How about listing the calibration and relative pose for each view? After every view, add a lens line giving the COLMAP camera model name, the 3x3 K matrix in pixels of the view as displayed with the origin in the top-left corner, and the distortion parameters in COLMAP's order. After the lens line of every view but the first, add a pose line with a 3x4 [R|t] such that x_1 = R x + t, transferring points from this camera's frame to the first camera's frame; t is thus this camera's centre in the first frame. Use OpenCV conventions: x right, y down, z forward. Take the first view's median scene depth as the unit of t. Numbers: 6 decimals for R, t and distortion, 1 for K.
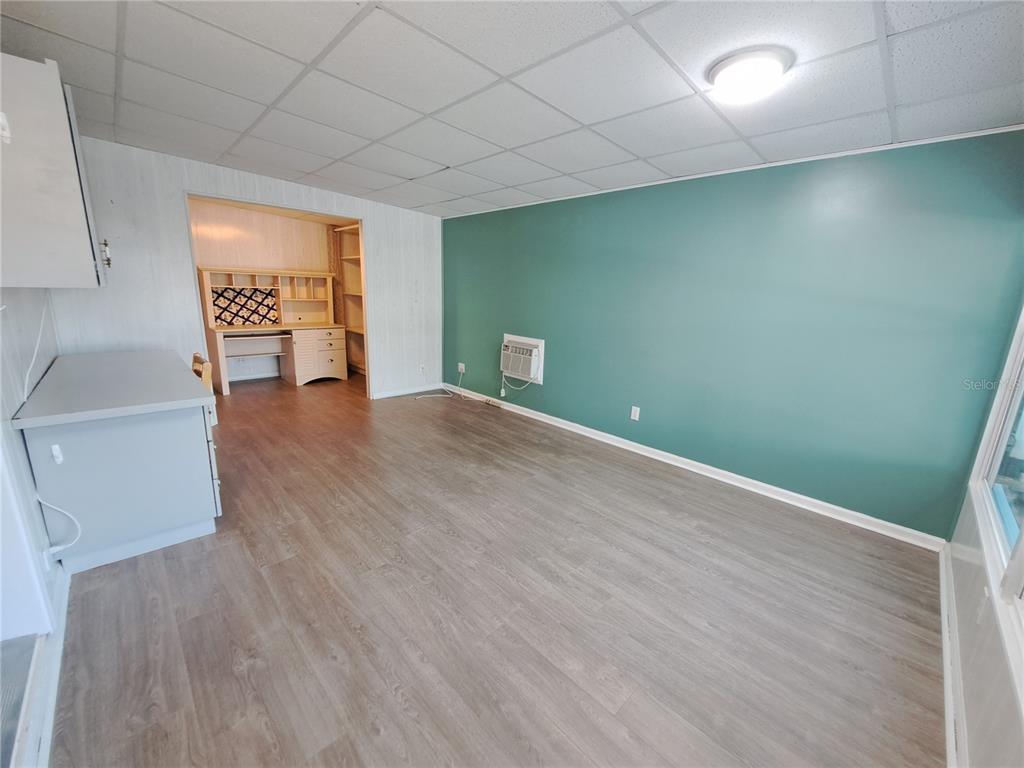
lens RADIAL K [[409.8, 0, 516.7], [0, 409.8, 386.4], [0, 0, 1]] dist [-0.019500, 0.002531]
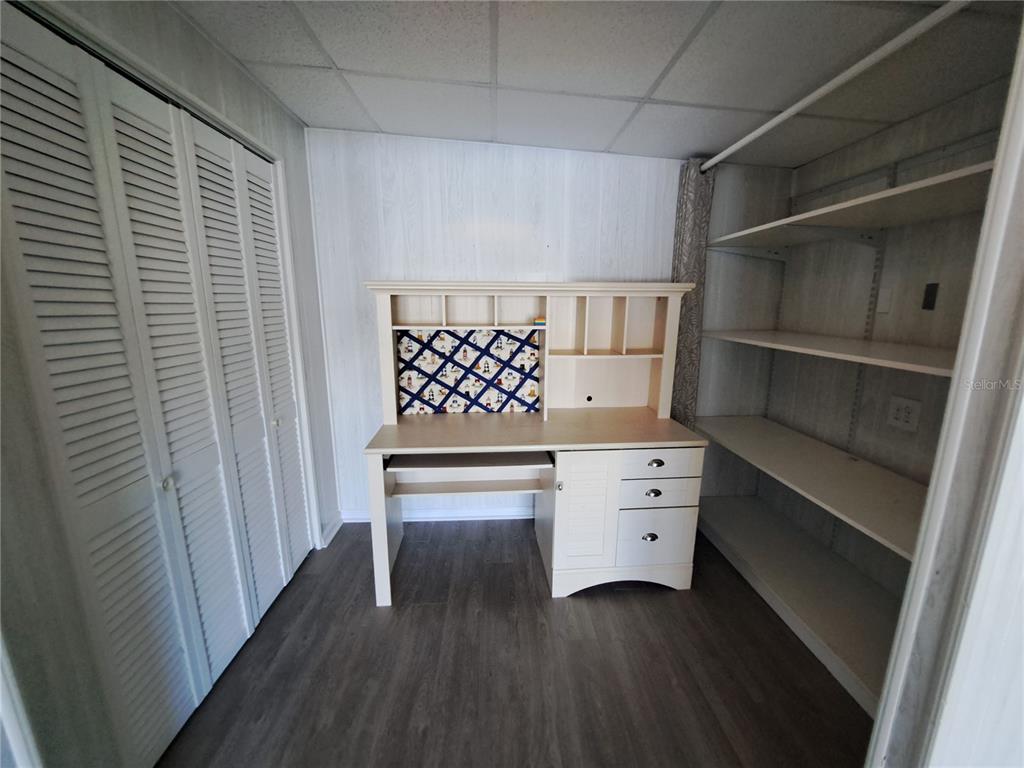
lens RADIAL K [[409.8, 0, 514.7], [0, 409.8, 386.3], [0, 0, 1]] dist [-0.019500, 0.002531]
pose [[0.758674, 0.098674, -0.643954, -0.351420], [-0.125277, 0.992112, 0.004427, -0.185872], [0.639311, 0.077314, 0.765051, 0.689019]]
